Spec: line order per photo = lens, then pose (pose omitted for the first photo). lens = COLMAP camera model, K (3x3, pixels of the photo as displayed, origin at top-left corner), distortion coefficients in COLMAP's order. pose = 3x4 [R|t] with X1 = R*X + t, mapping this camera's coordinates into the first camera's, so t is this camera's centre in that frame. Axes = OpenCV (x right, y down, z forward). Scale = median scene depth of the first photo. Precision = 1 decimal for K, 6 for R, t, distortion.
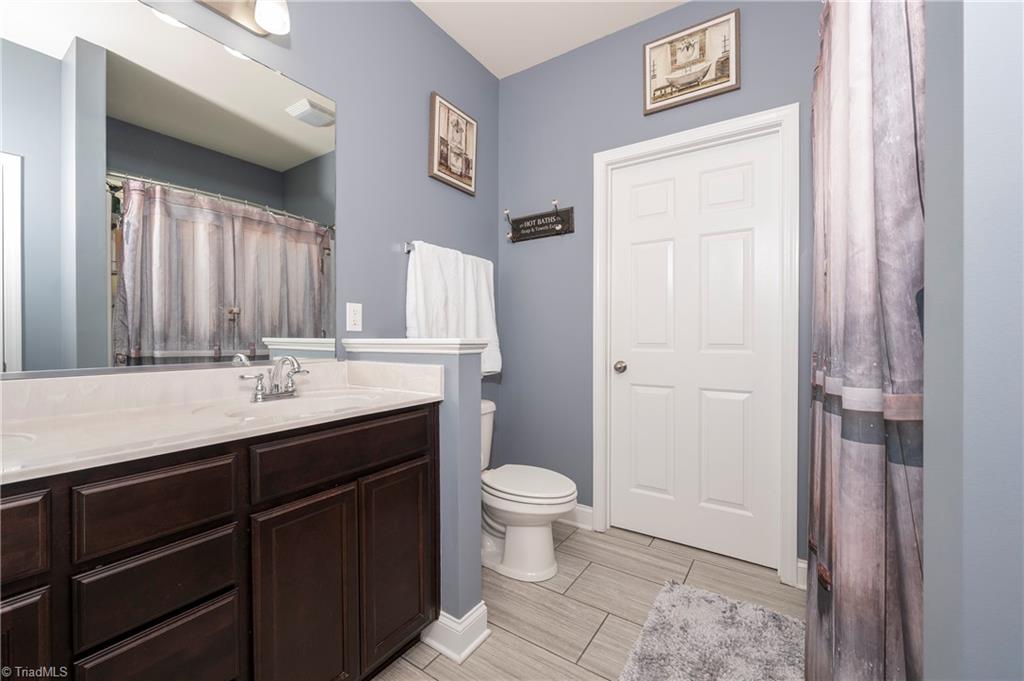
lens RADIAL K [[416.0, 0, 517.1], [0, 416.0, 337.5], [0, 0, 1]] dist [-0.003533, -0.000519]
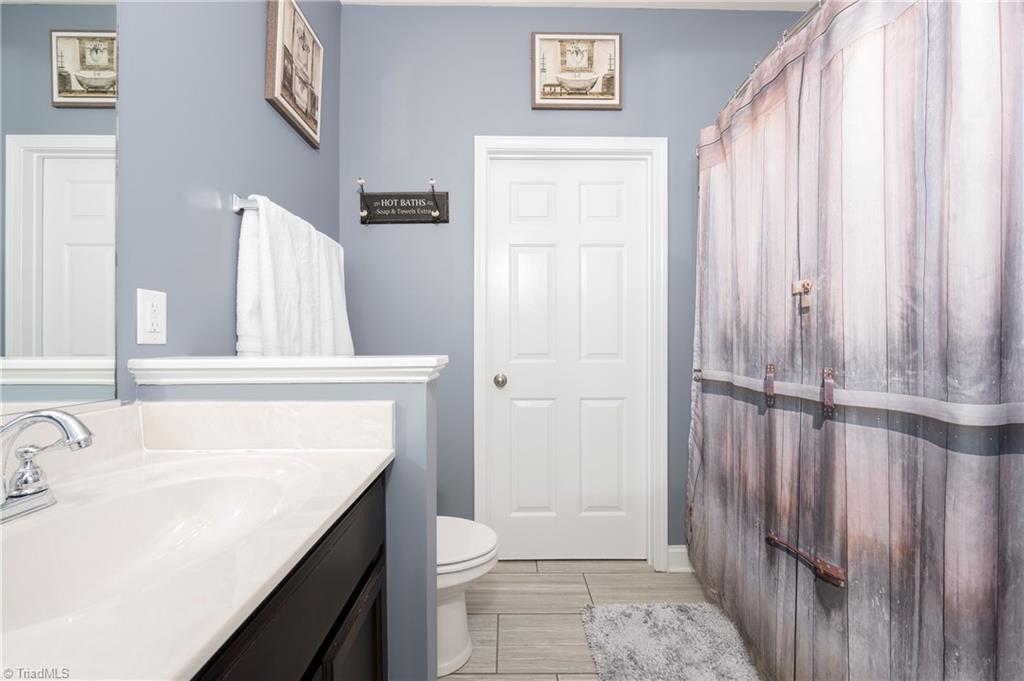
lens RADIAL K [[416.0, 0, 507.0], [0, 416.0, 338.9], [0, 0, 1]] dist [-0.003533, -0.000519]
pose [[0.829199, 0.000941, 0.558952, -0.266383], [0.002398, 0.999983, -0.005241, -0.015230], [-0.558948, 0.005686, 0.829183, 0.271447]]
